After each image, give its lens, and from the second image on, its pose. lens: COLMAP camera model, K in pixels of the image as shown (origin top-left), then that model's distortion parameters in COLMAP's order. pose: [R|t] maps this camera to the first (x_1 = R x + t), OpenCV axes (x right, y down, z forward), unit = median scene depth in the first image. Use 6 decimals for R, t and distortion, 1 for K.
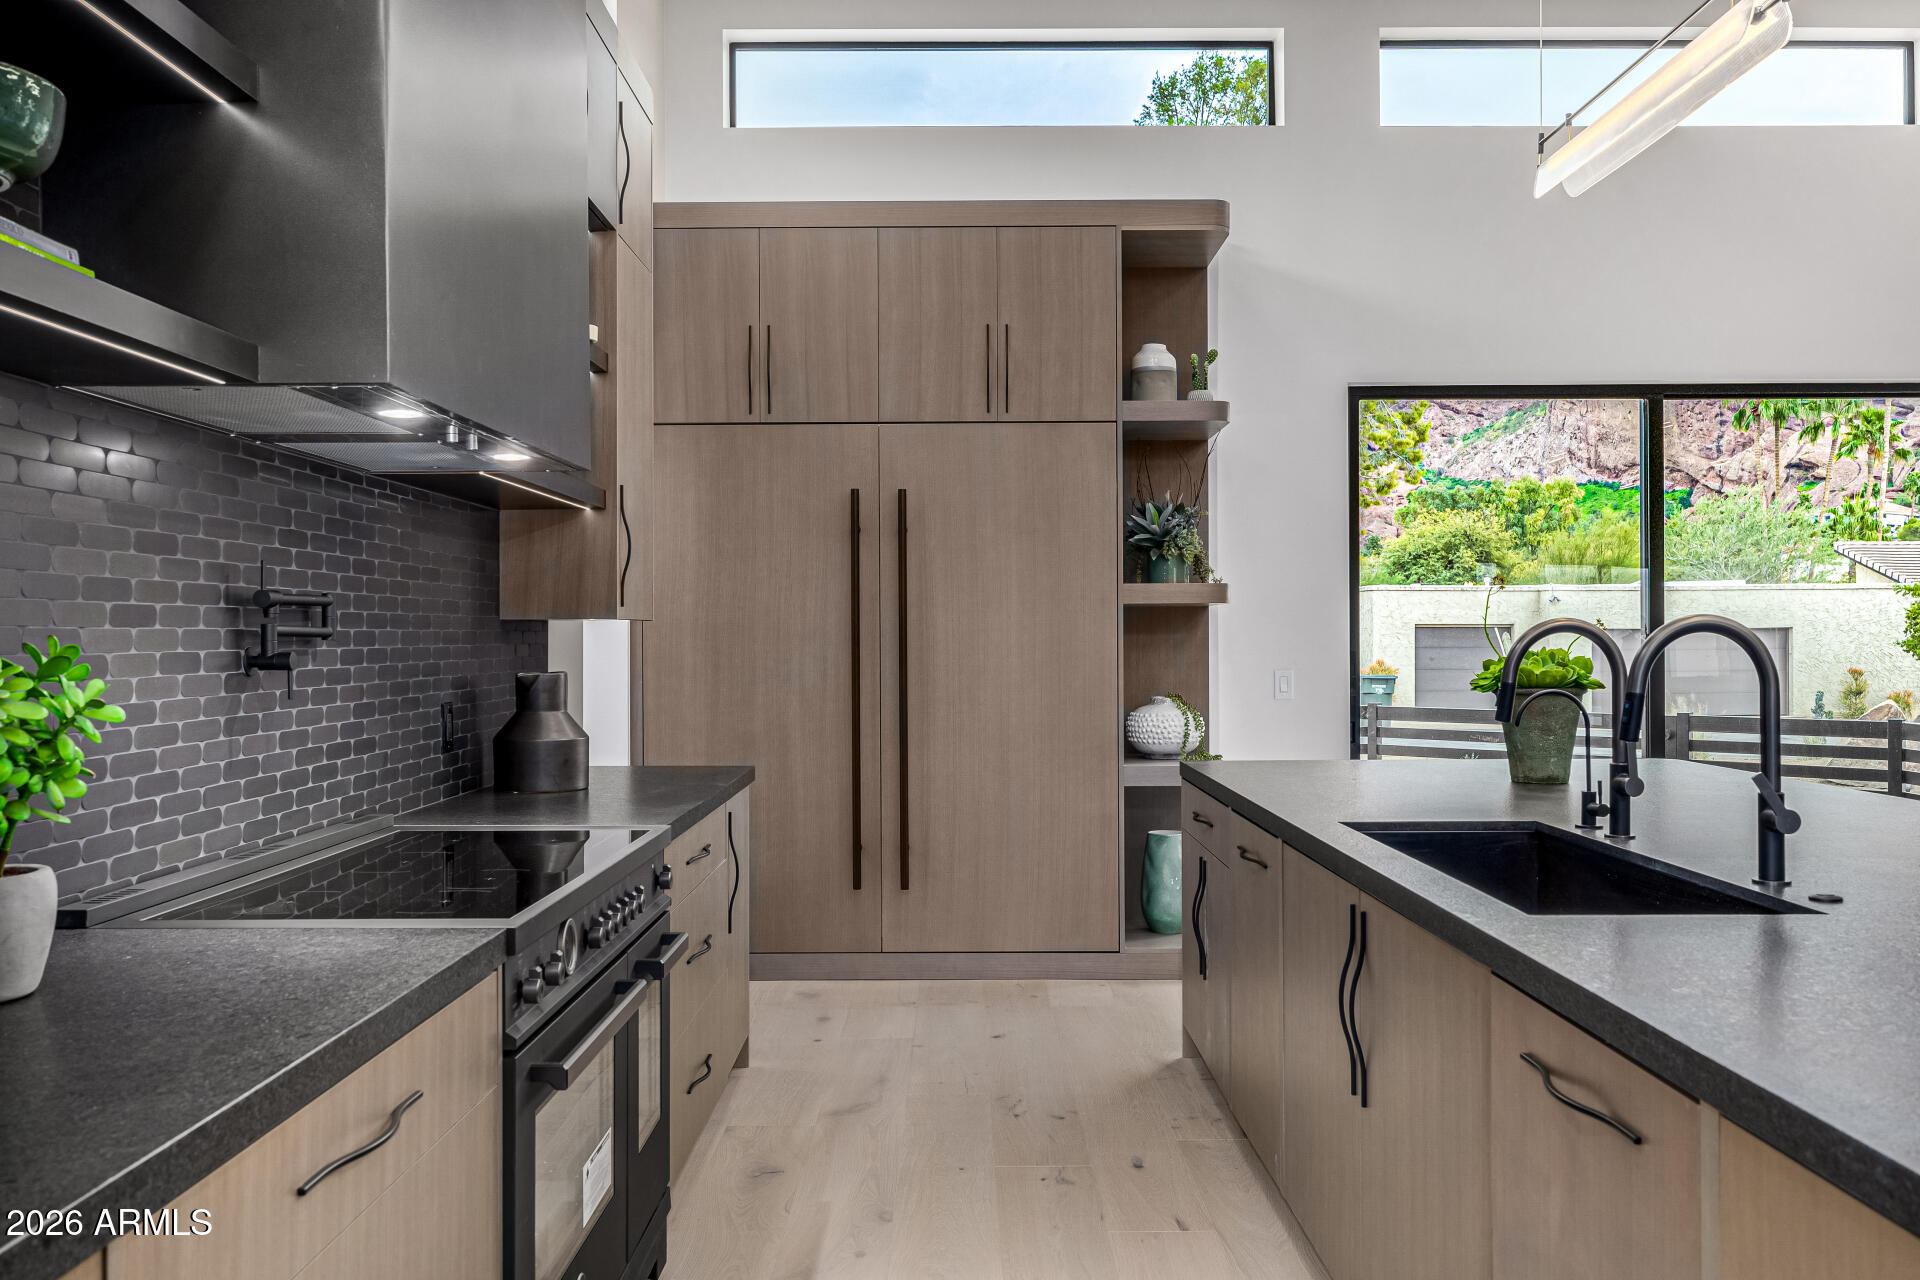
lens RADIAL K [[1617.3, 0, 960.0], [0, 1617.3, 640.0], [0, 0, 1]] dist [-0.002009, -0.003752]
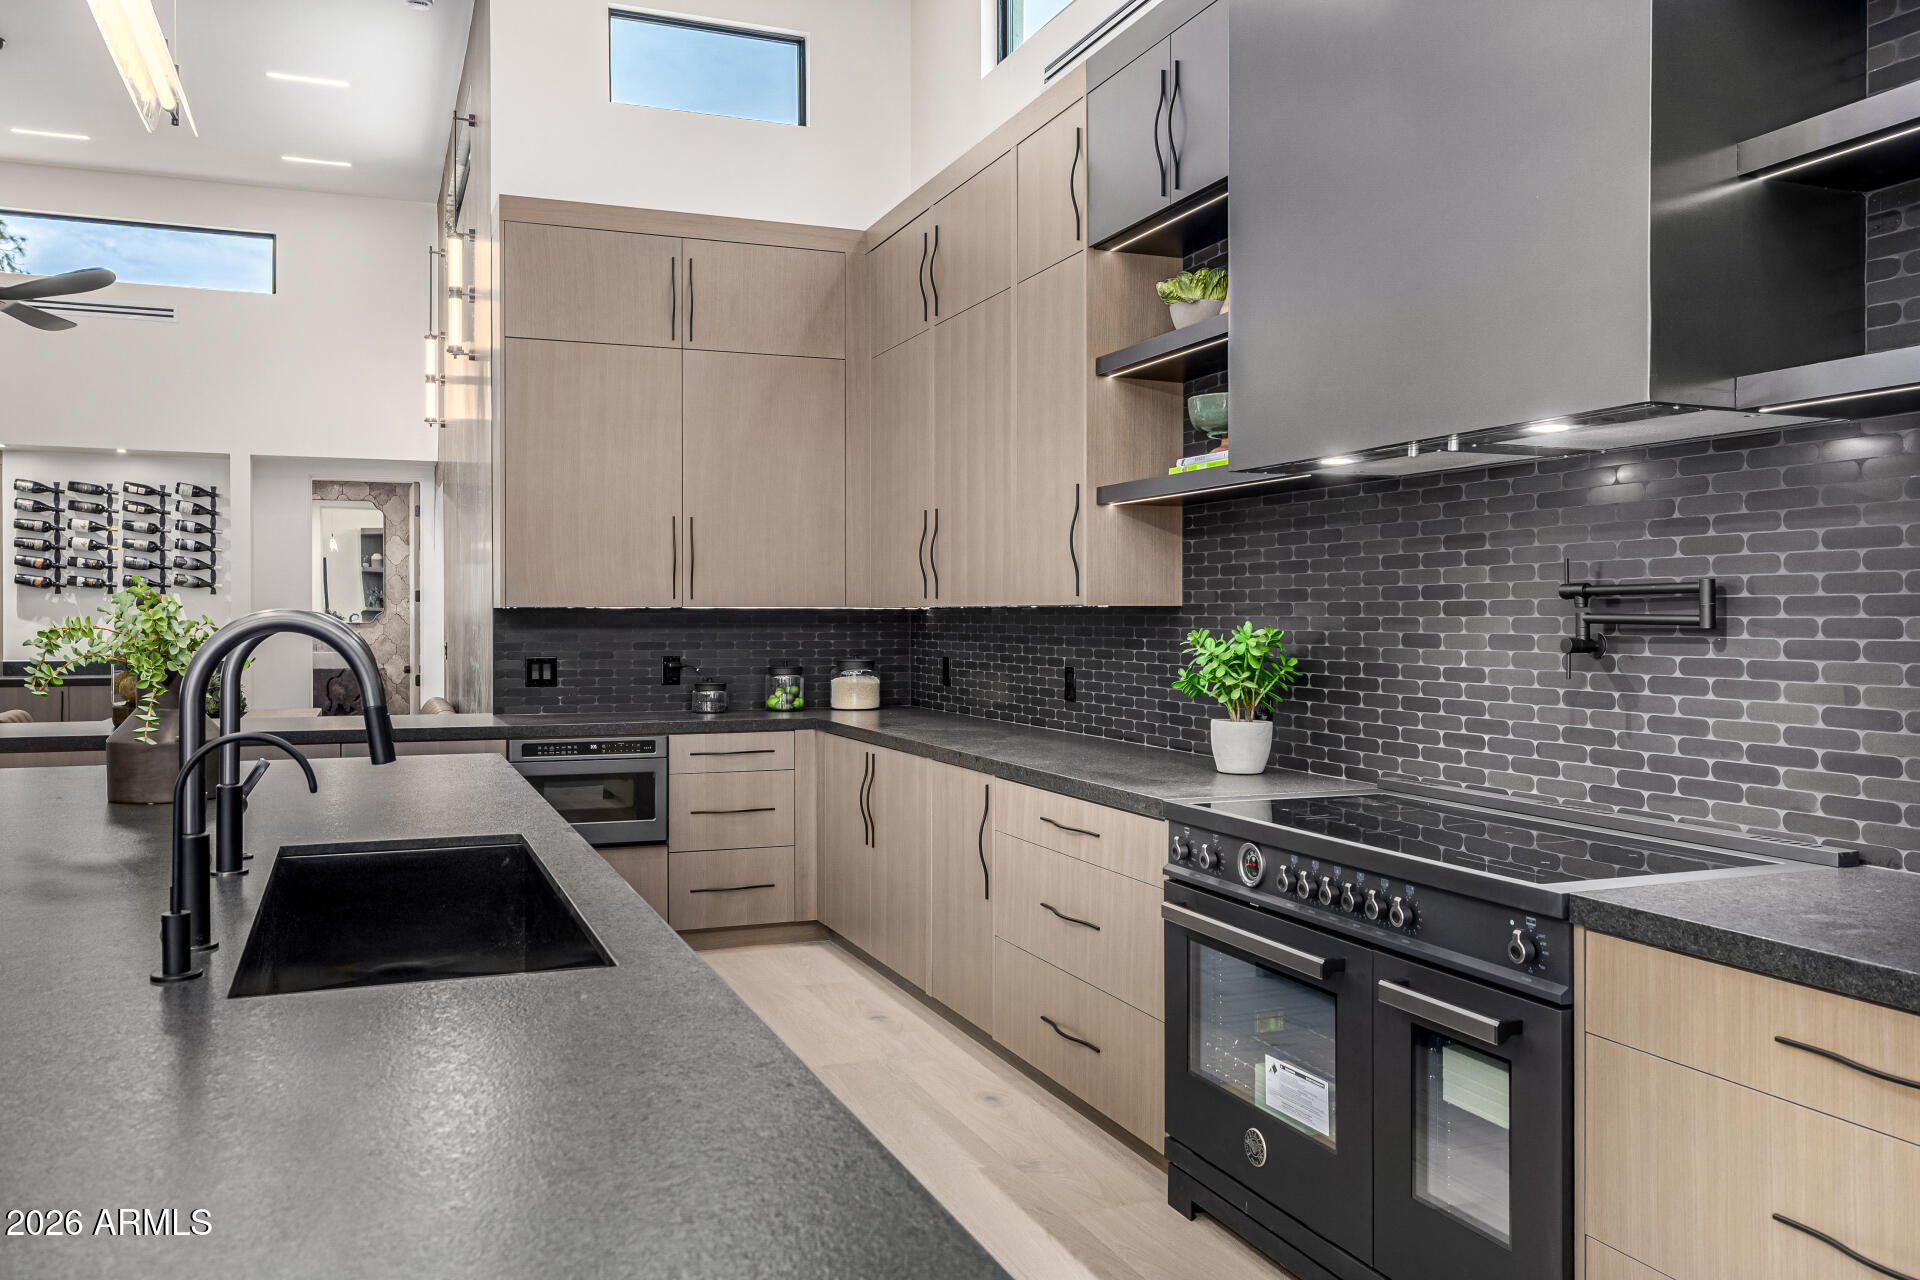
lens RADIAL K [[1487.6, 0, 962.1], [0, 1487.6, 622.6], [0, 0, 1]] dist [-0.004089, -0.001413]
pose [[-0.929202, 0.010139, -0.369434, 0.237024], [0.006668, 0.999921, 0.010671, -0.011023], [0.369513, 0.007452, -0.929196, 1.165823]]
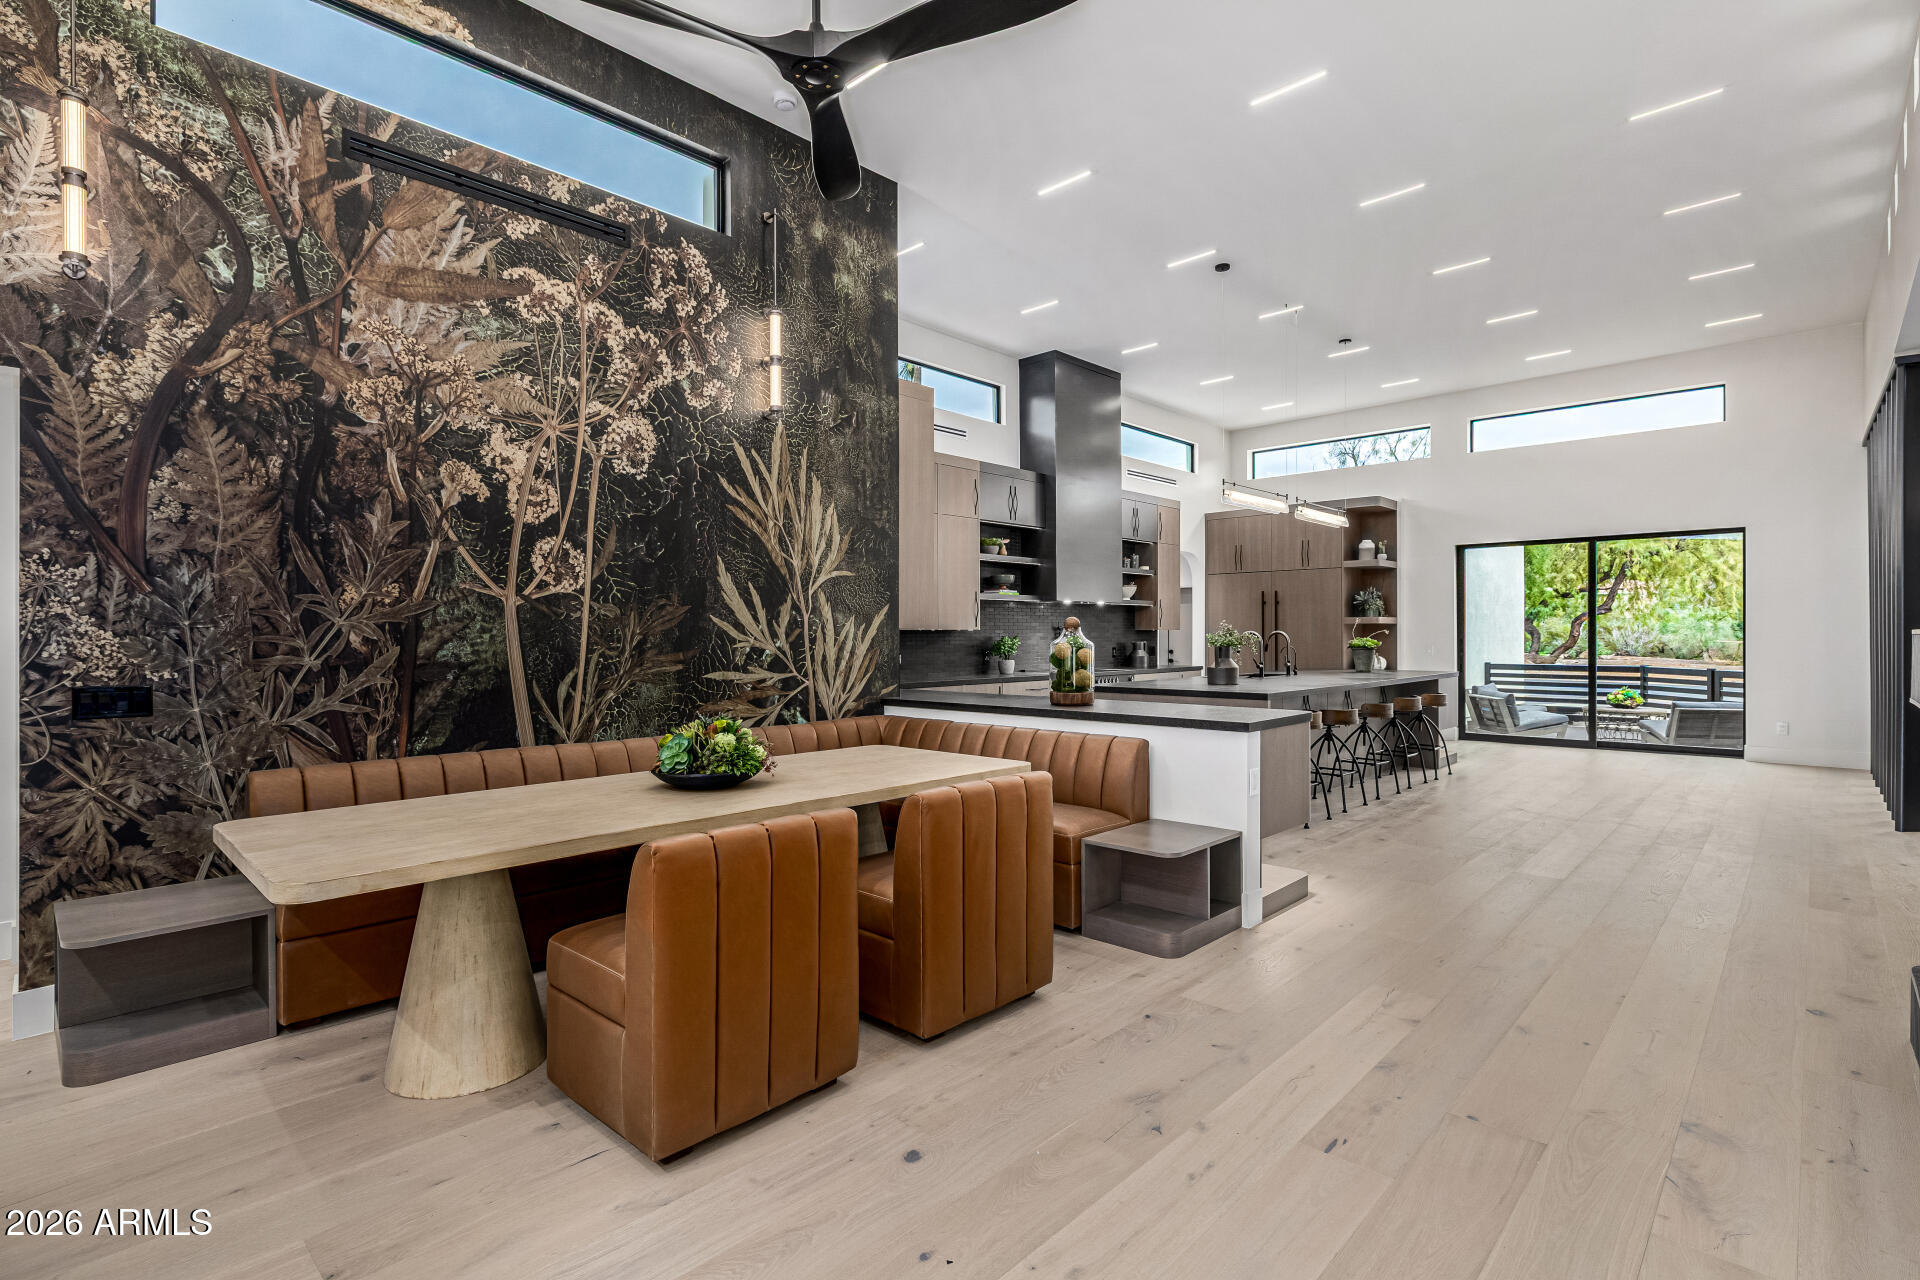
lens RADIAL K [[906.3, 0, 950.0], [0, 906.3, 634.2], [0, 0, 1]] dist [-0.002571, 0.000230]
pose [[0.718596, 0.006234, -0.695400, 1.108627], [-0.003848, 0.999980, 0.004988, -0.011623], [0.695417, -0.000909, 0.718606, -1.184384]]
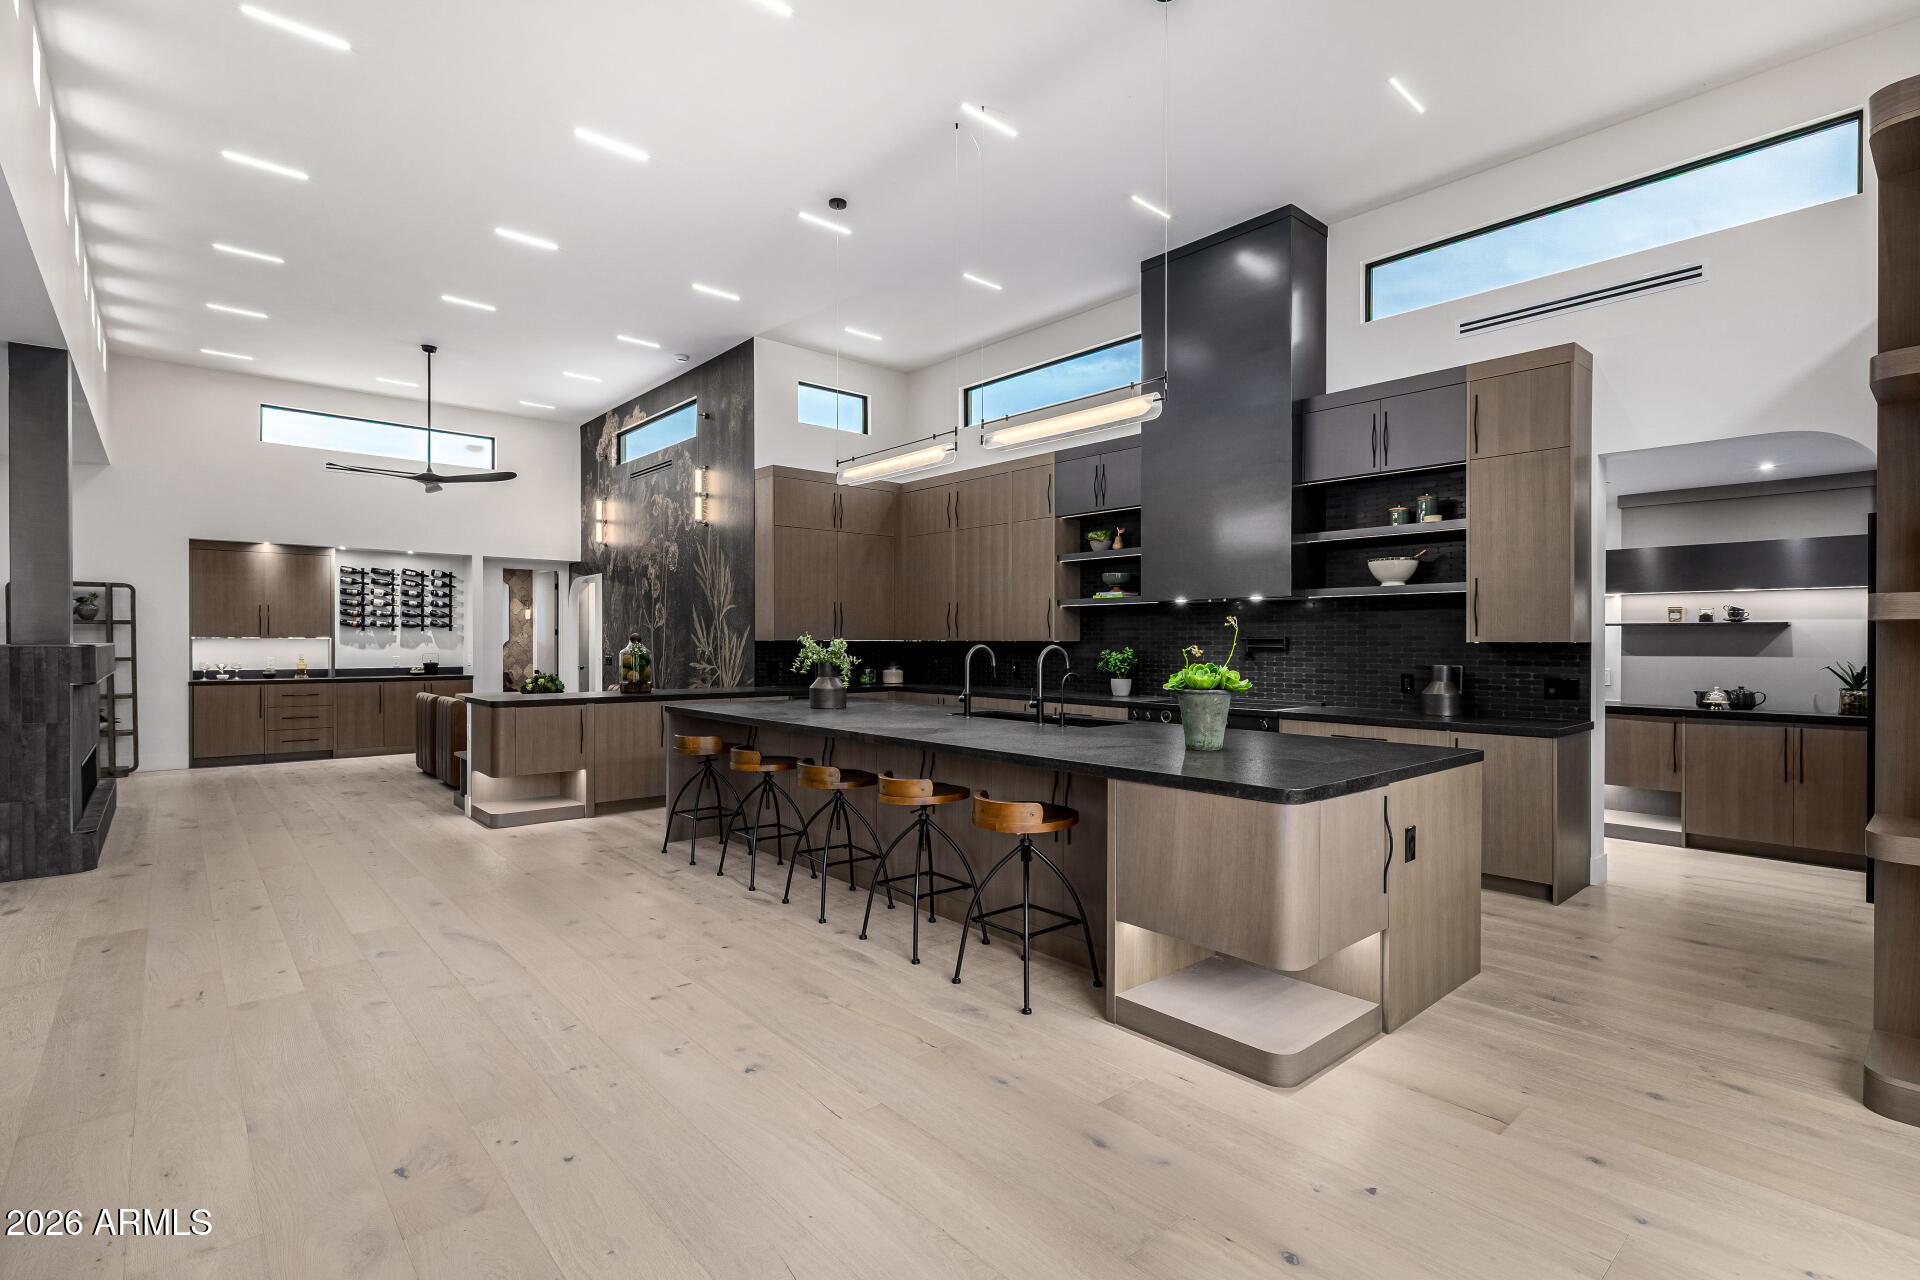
lens RADIAL K [[900.6, 0, 950.2], [0, 900.6, 641.7], [0, 0, 1]] dist [-0.001801, 0.000300]
pose [[-0.756315, 0.008968, -0.654147, 1.078810], [0.003632, 0.999948, 0.009510, -0.027572], [0.654198, 0.004817, -0.756308, 1.452436]]
